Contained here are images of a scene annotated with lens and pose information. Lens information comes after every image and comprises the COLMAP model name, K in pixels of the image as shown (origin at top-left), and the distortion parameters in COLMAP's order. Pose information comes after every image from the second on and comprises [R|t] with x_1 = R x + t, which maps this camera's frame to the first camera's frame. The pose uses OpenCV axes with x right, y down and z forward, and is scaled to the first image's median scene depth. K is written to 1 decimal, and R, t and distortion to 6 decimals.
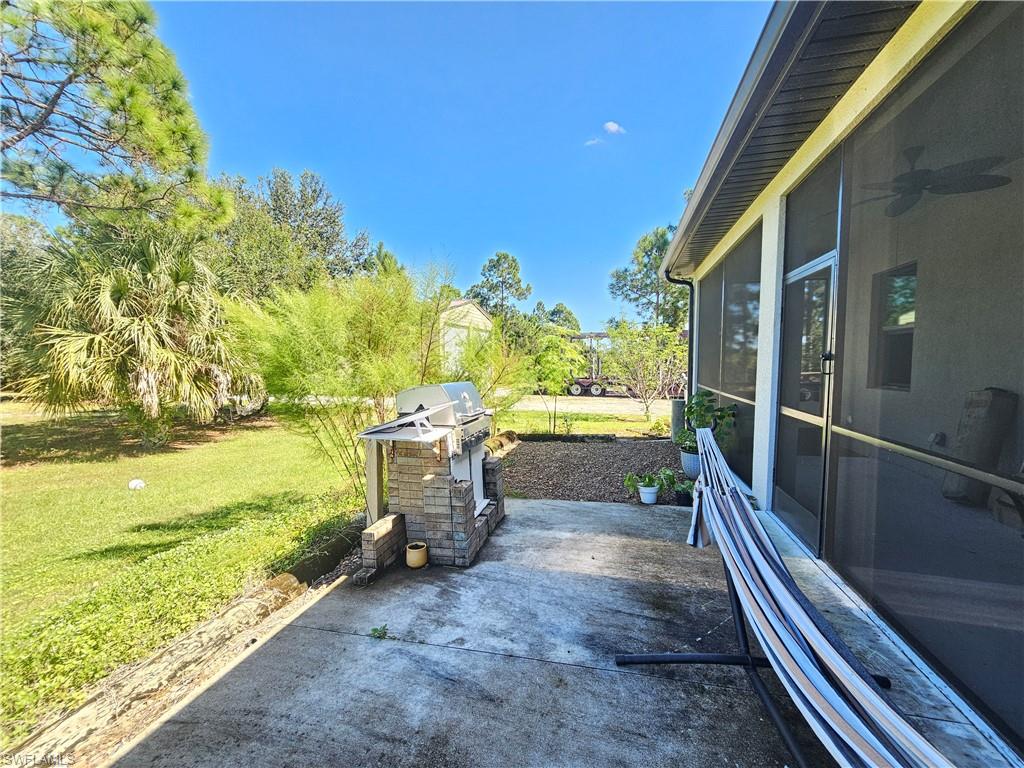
lens RADIAL K [[418.4, 0, 510.4], [0, 418.4, 388.0], [0, 0, 1]] dist [-0.005855, -0.000196]
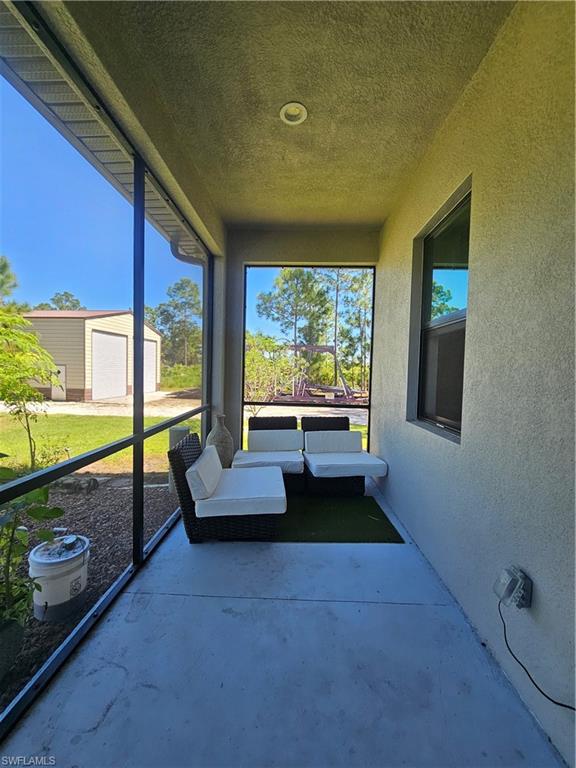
lens RADIAL K [[313.8, 0, 288.0], [0, 313.8, 384.0], [0, 0, 1]] dist [-0.005855, -0.000196]
pose [[0.974694, 0.010965, 0.223273, 0.134231], [-0.006635, 0.999775, -0.020138, -0.010260], [-0.223444, 0.018147, 0.974548, 0.135219]]
